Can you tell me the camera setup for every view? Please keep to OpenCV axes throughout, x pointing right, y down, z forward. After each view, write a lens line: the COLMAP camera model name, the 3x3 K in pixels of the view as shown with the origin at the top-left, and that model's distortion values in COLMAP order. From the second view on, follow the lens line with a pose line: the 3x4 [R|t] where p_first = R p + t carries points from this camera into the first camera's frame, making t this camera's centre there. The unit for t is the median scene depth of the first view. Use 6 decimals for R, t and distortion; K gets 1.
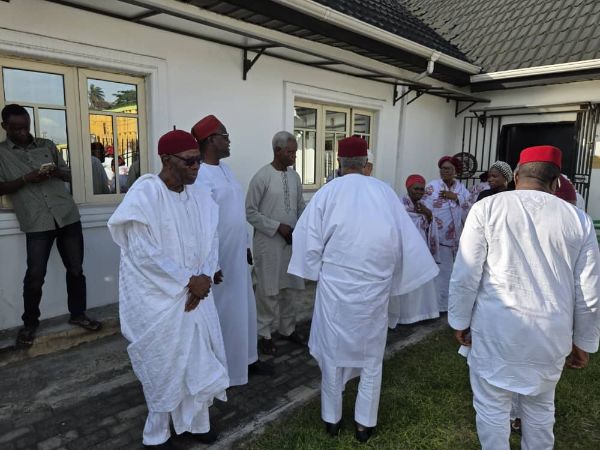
lens RADIAL K [[405.4, 0, 301.8], [0, 405.4, 220.2], [0, 0, 1]] dist [0.065007, -0.049912]
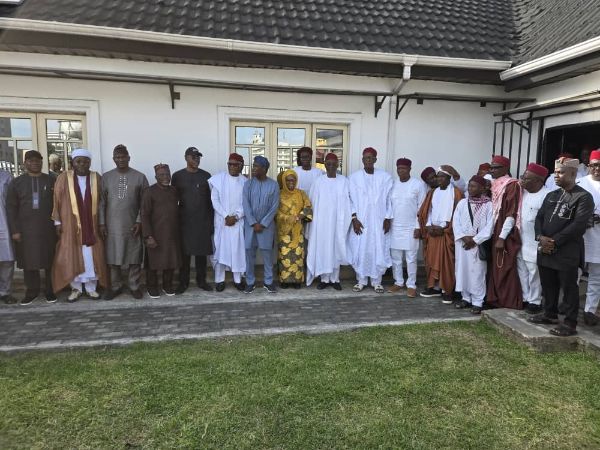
lens RADIAL K [[405.4, 0, 304.6], [0, 405.4, 218.9], [0, 0, 1]] dist [0.065007, -0.049912]
pose [[0.840652, 0.044342, -0.539758, 0.633043], [-0.079926, 0.995887, -0.042668, 0.009007], [0.535646, 0.079010, 0.840738, 0.137191]]
